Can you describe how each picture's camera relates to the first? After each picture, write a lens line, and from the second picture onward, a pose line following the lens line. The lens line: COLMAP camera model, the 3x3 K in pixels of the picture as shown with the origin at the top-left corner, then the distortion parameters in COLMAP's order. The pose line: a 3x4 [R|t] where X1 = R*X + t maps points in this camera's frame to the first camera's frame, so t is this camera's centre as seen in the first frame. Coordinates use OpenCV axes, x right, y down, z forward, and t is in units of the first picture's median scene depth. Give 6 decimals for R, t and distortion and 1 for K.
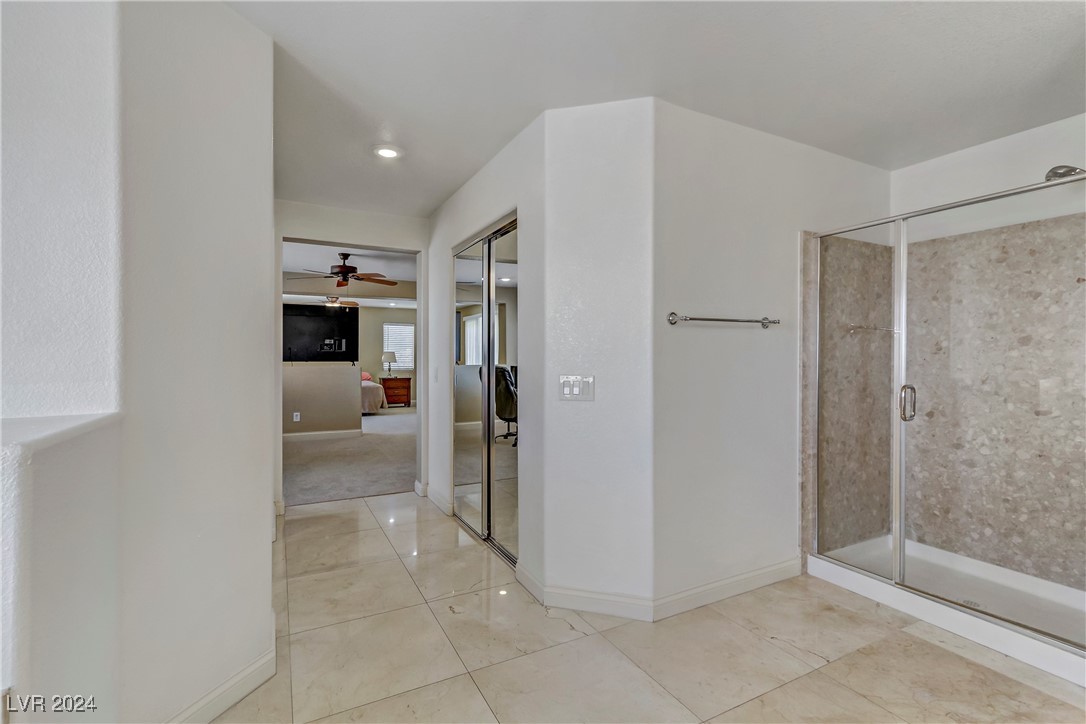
lens RADIAL K [[493.4, 0, 536.4], [0, 493.4, 364.6], [0, 0, 1]] dist [-0.000006, 0.000902]
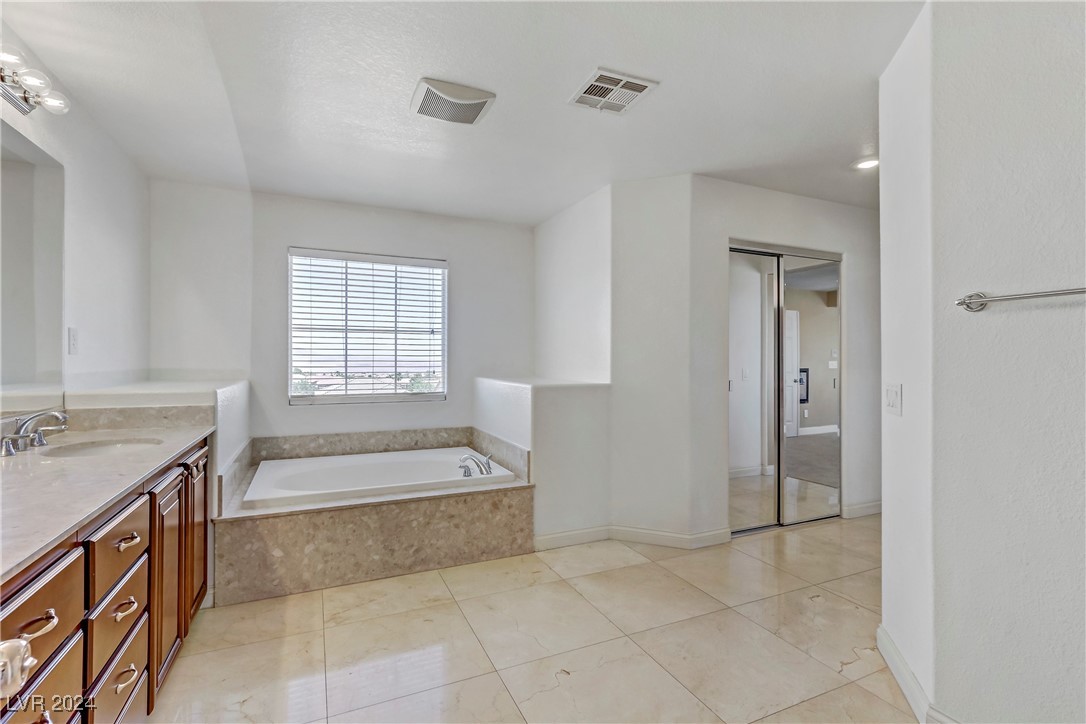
lens RADIAL K [[484.6, 0, 540.0], [0, 484.6, 355.3], [0, 0, 1]] dist [-0.002836, -0.000084]
pose [[-0.049164, -0.009194, -0.998748, 0.929413], [-0.013077, 0.999878, -0.008561, -0.010097], [0.998705, 0.012640, -0.049278, 0.457182]]
